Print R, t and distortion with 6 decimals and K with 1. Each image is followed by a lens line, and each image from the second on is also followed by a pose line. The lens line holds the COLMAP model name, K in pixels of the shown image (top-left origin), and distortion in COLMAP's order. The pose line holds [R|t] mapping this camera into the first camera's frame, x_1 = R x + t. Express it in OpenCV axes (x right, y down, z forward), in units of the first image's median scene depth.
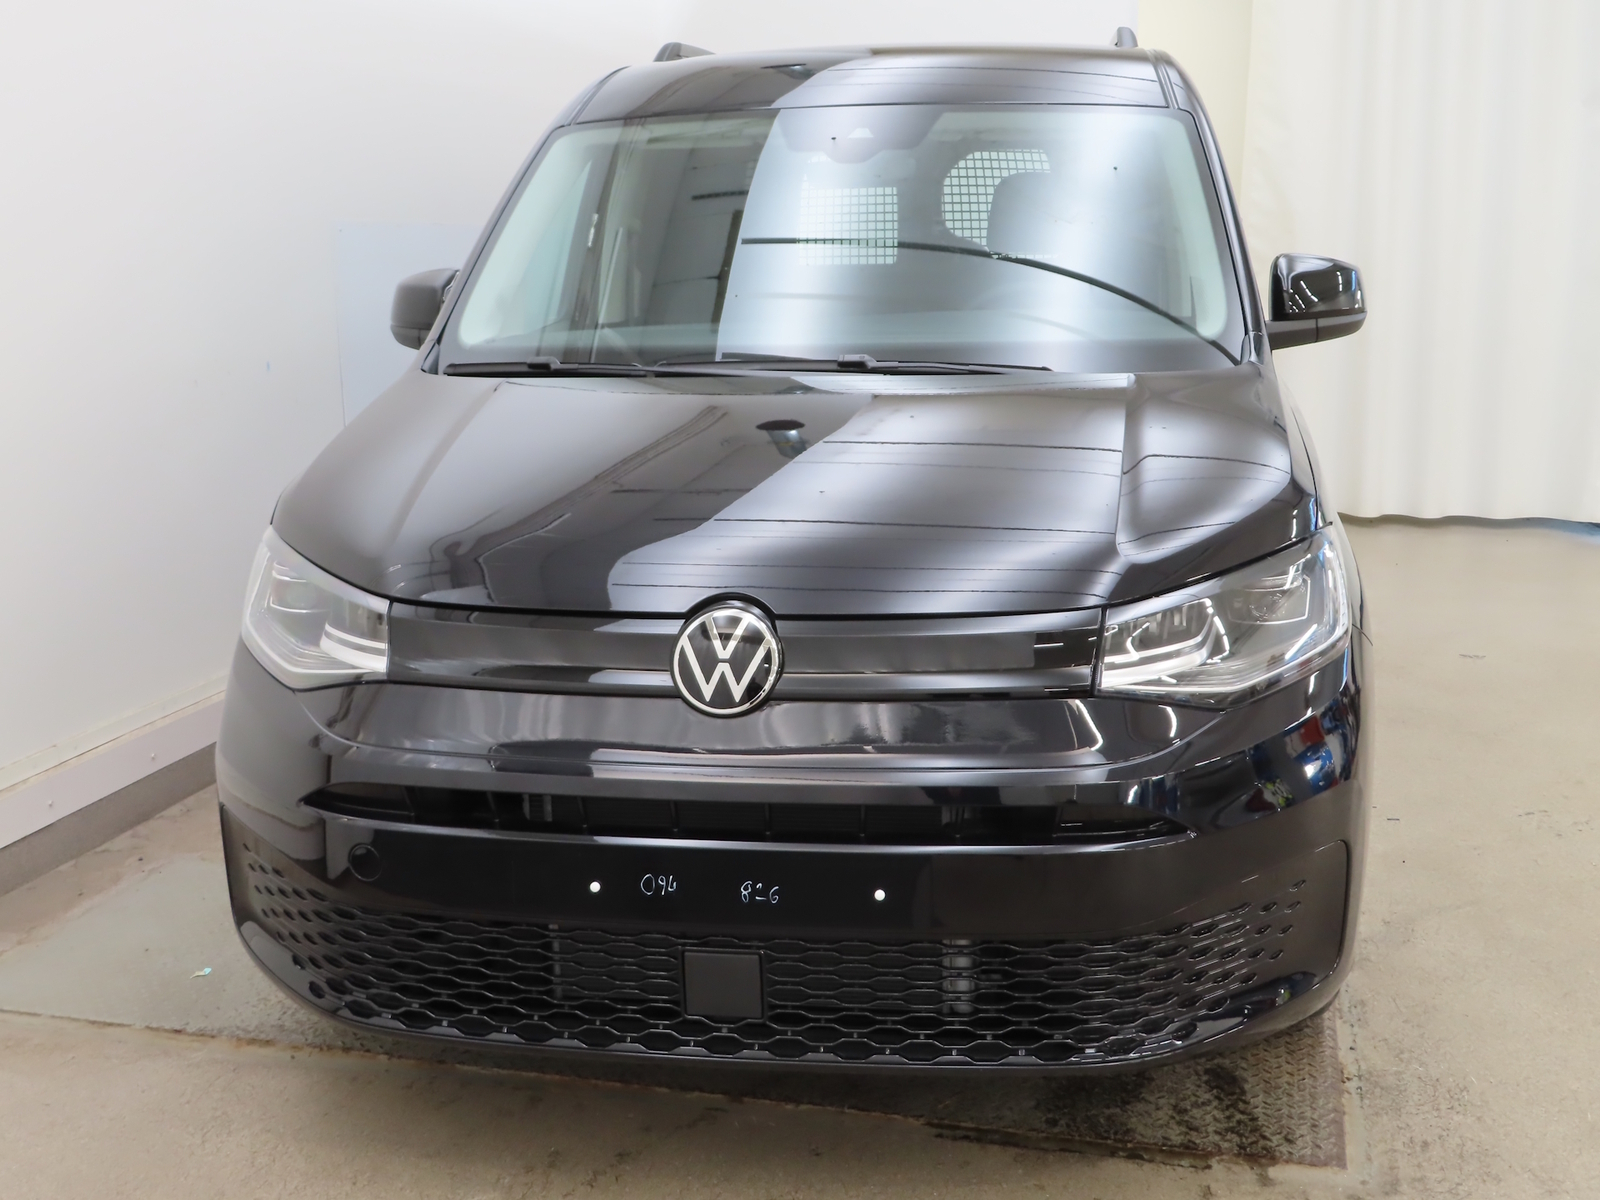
lens RADIAL K [[1666.0, 0, 800.0], [0, 1666.0, 600.0], [0, 0, 1]] dist [-0.012628, -0.009237]
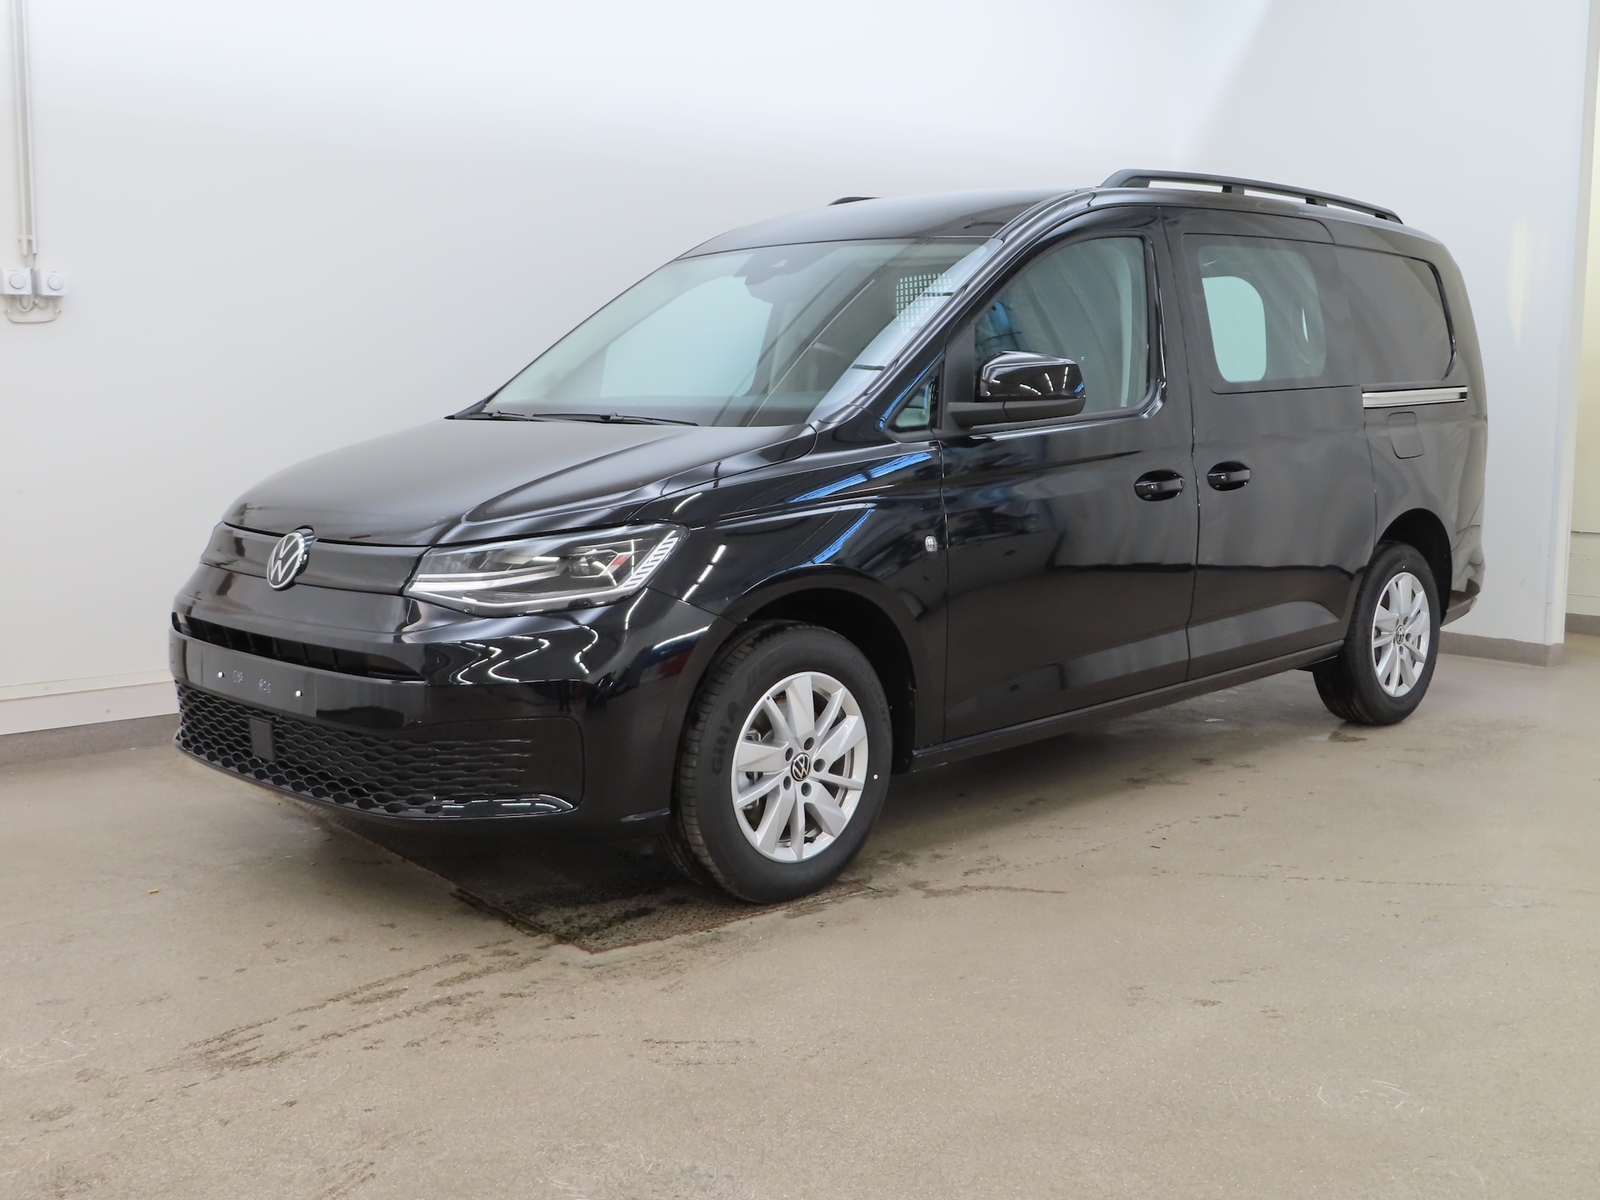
lens RADIAL K [[1666.0, 0, 800.0], [0, 1666.0, 600.0], [0, 0, 1]] dist [-0.012628, -0.009237]
pose [[0.819139, 0.104578, -0.563981, 1.222281], [-0.139315, 0.990071, -0.018757, 0.031336], [0.556420, 0.093936, 0.825575, -0.141453]]
